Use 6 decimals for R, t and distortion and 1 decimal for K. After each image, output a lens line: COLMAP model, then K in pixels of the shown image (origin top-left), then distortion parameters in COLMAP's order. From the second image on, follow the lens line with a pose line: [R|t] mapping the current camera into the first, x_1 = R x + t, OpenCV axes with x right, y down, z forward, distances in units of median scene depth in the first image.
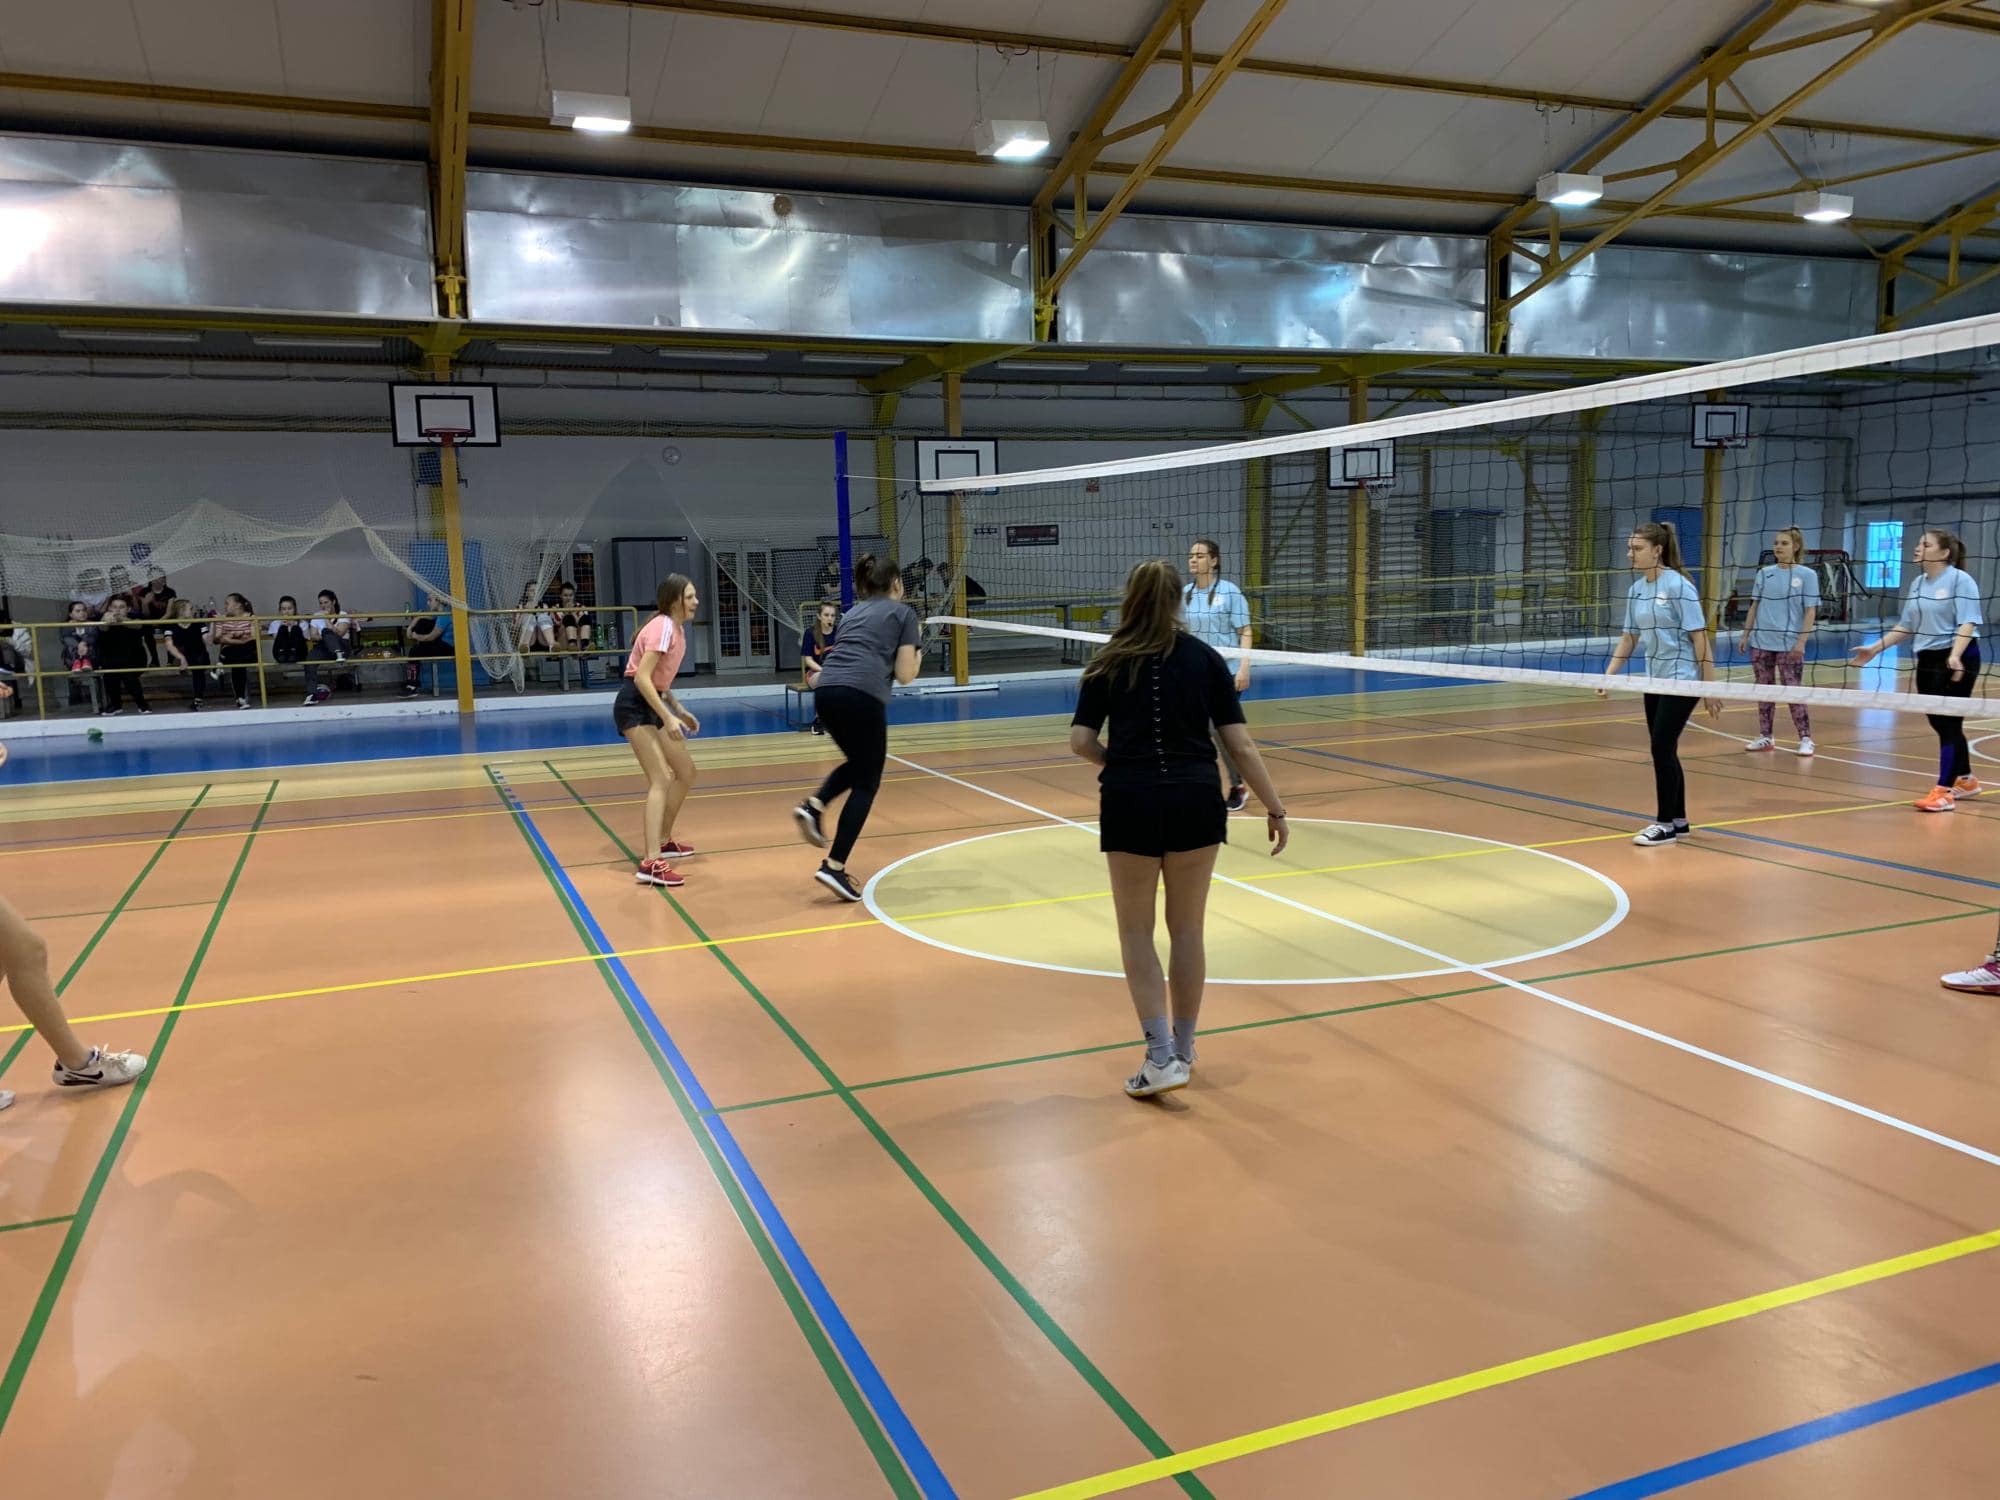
lens RADIAL K [[1519.4, 0, 1002.4], [0, 1519.4, 757.4], [0, 0, 1]] dist [0.041431, -0.057722]
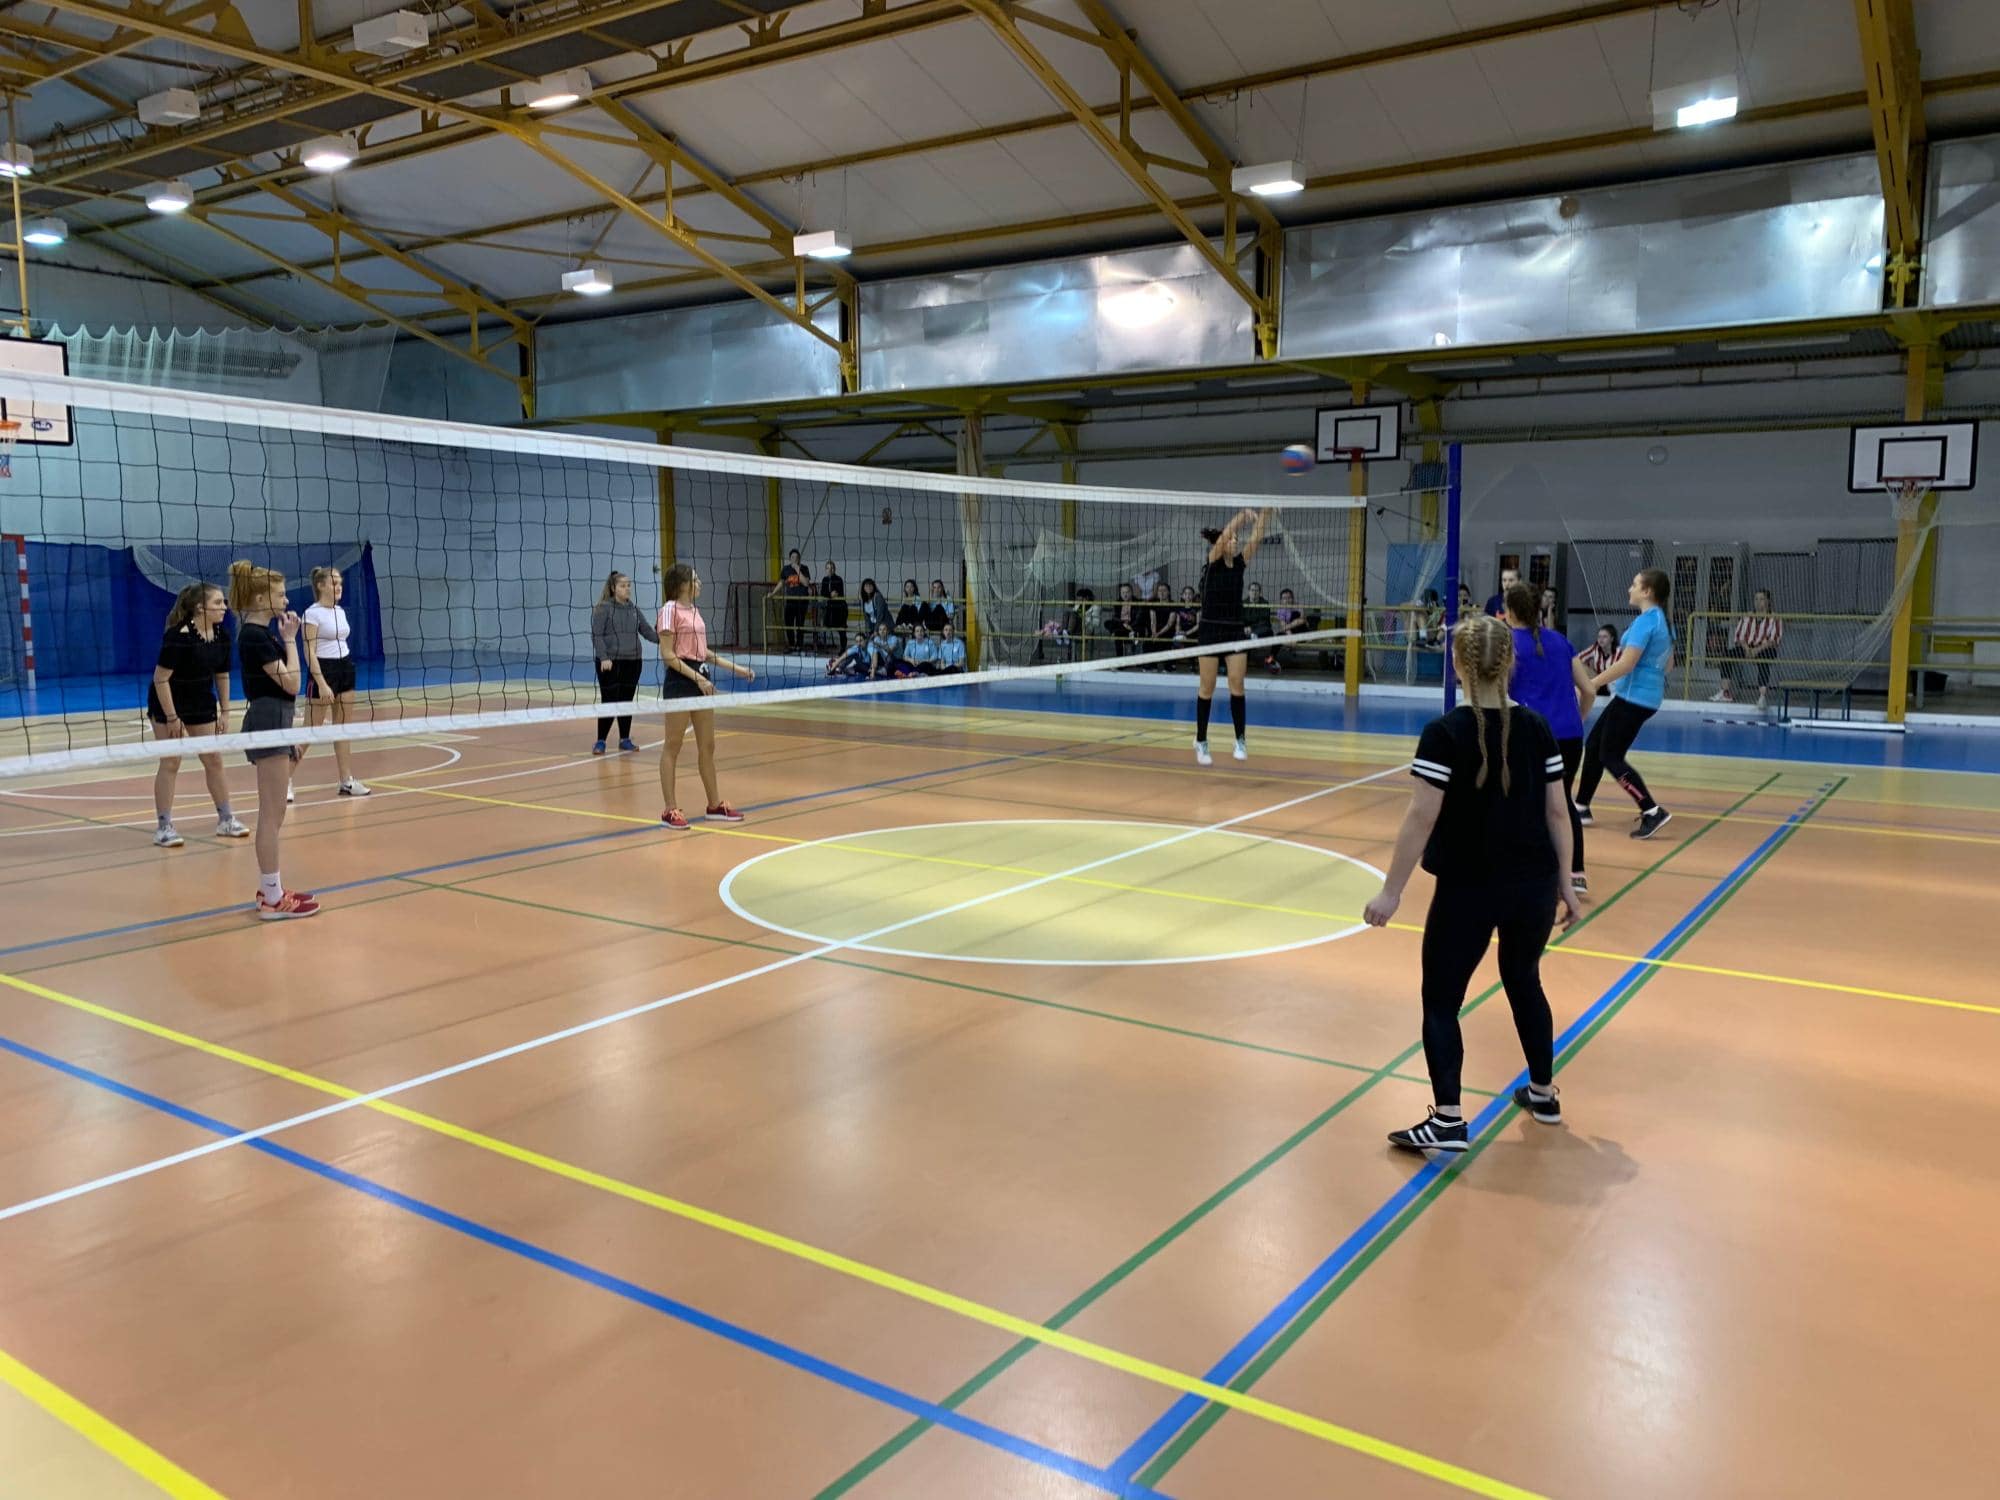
lens RADIAL K [[1515.7, 0, 998.2], [0, 1515.7, 732.7], [0, 0, 1]] dist [0.055254, -0.114924]
pose [[0.540157, 0.114297, -0.833766, 0.461750], [-0.121647, 0.990934, 0.057034, -0.035083], [0.832726, 0.070618, 0.549164, 0.166929]]
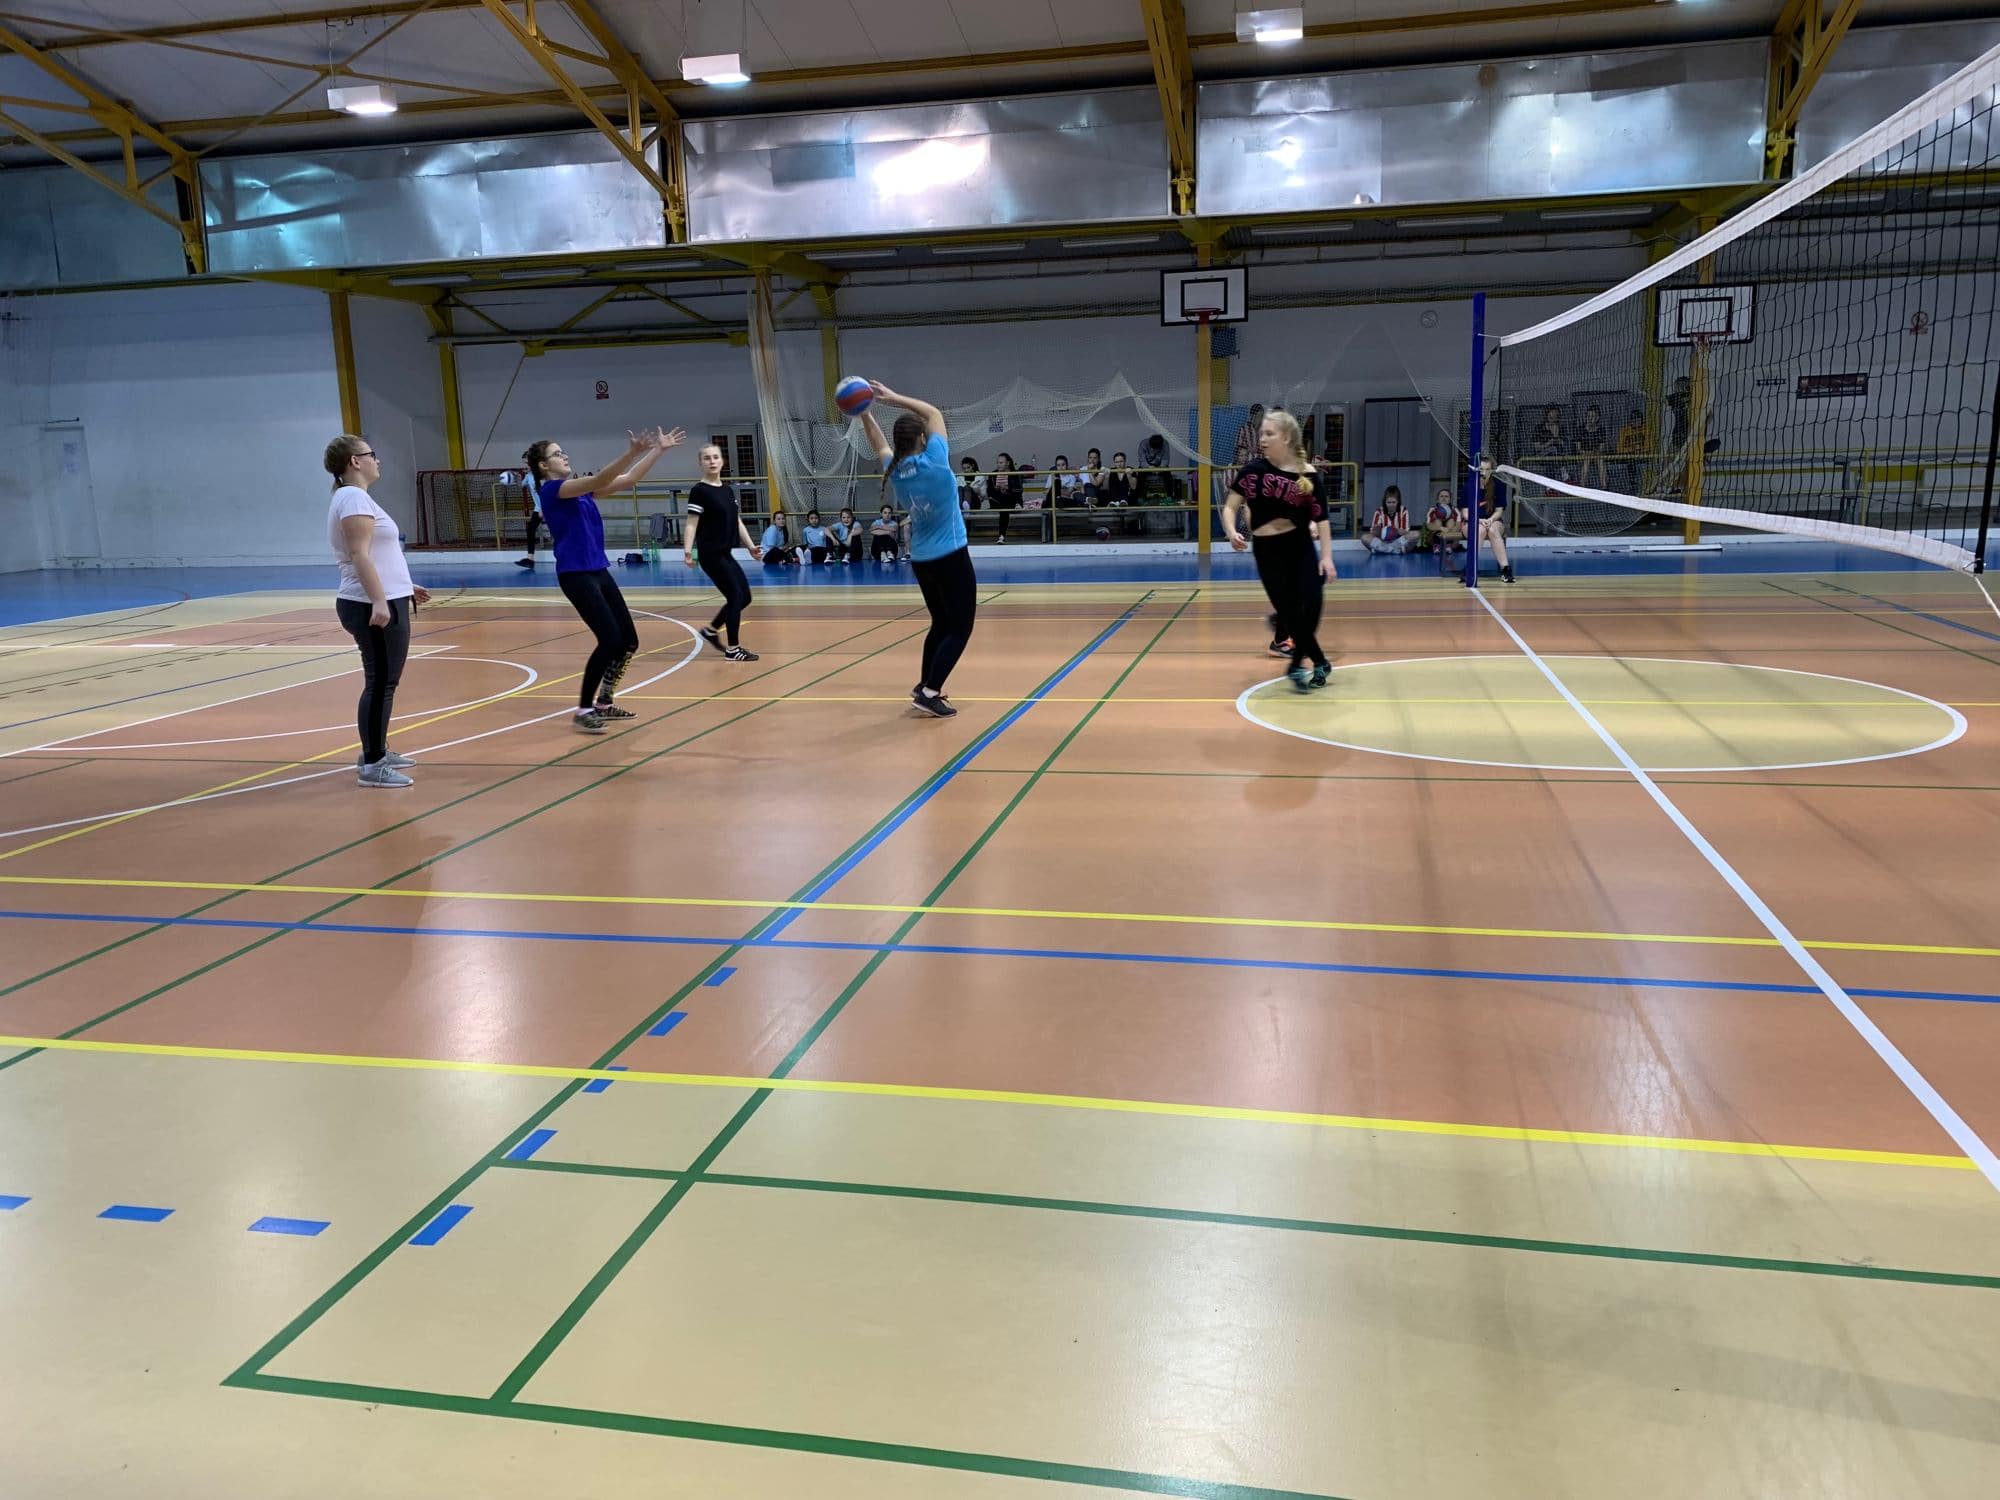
lens RADIAL K [[1523.4, 0, 990.3], [0, 1523.4, 741.3], [0, 0, 1]] dist [0.008026, -0.009517]
pose [[0.821604, 0.106072, -0.560103, 0.189873], [-0.064185, 0.993501, 0.093997, 0.015274], [0.566433, -0.041279, 0.823073, -0.067201]]
